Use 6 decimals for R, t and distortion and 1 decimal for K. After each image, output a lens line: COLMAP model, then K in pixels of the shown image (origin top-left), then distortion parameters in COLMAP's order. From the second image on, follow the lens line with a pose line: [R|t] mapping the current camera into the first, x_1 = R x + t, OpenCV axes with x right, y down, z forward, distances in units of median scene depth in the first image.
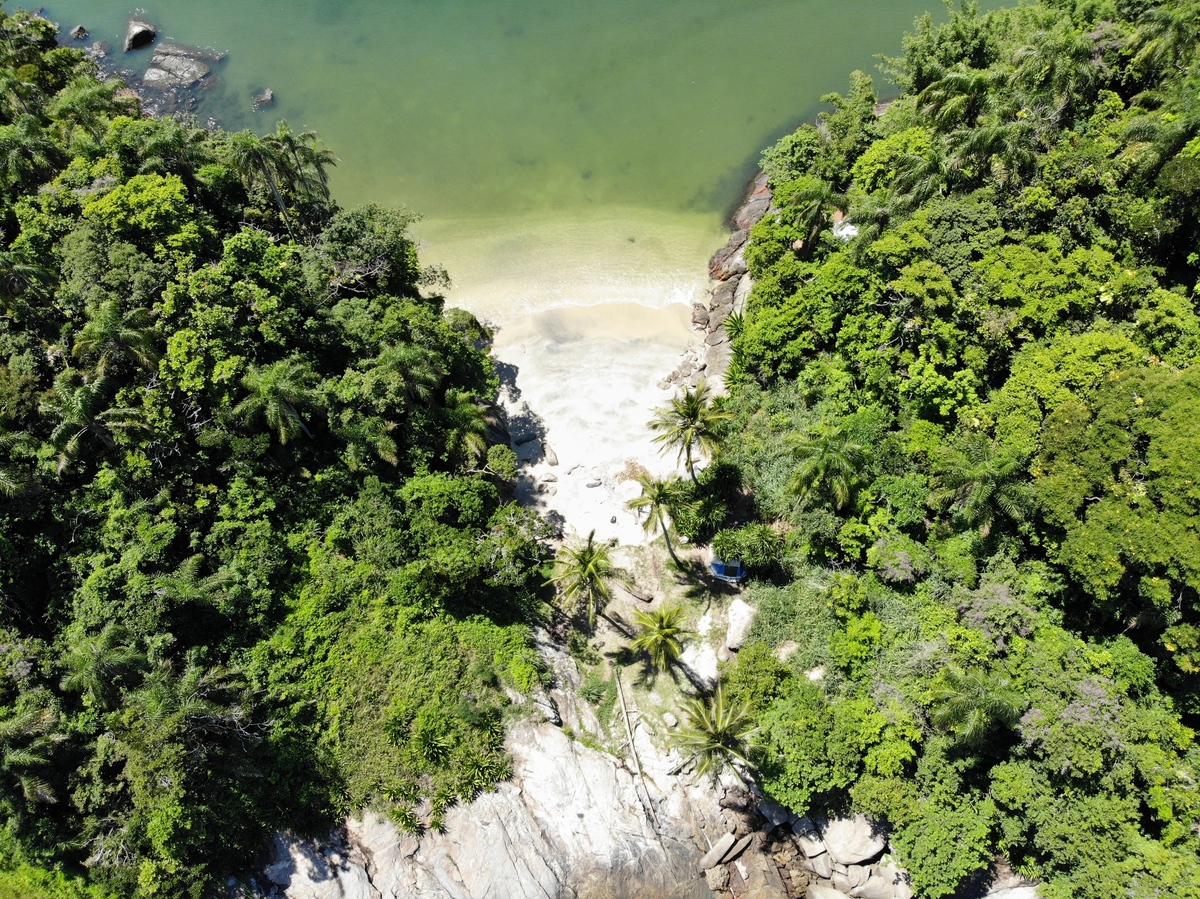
lens RADIAL K [[853.1, 0, 600.0], [0, 853.1, 449.5], [0, 0, 1]] dist [0.028597, -0.126600]
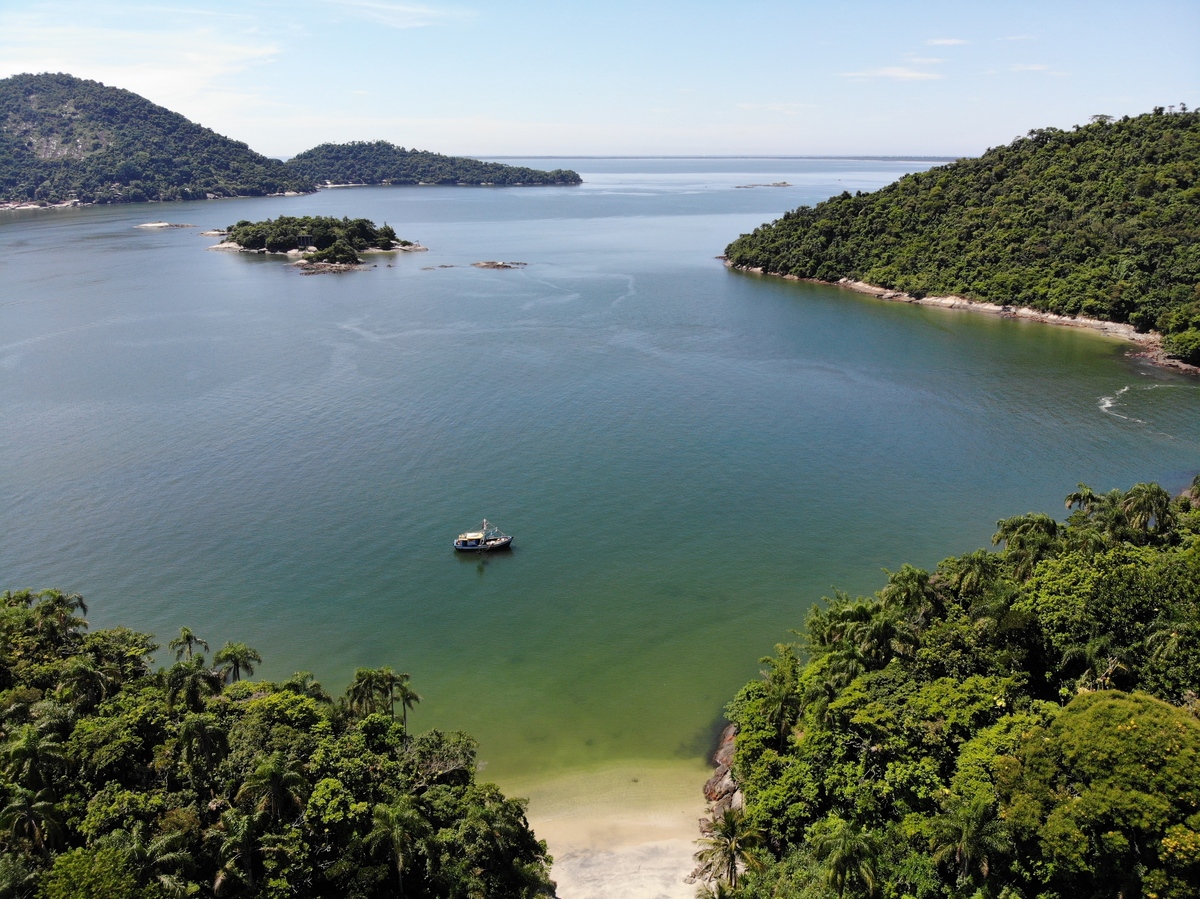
lens RADIAL K [[885.9, 0, 601.8], [0, 885.9, 442.3], [0, 0, 1]] dist [0.037283, -0.144330]
pose [[0.990548, -0.046783, 0.128943, -0.209084], [0.127385, 0.662381, -0.738258, 0.498643], [-0.050872, 0.747705, 0.662079, -0.240193]]
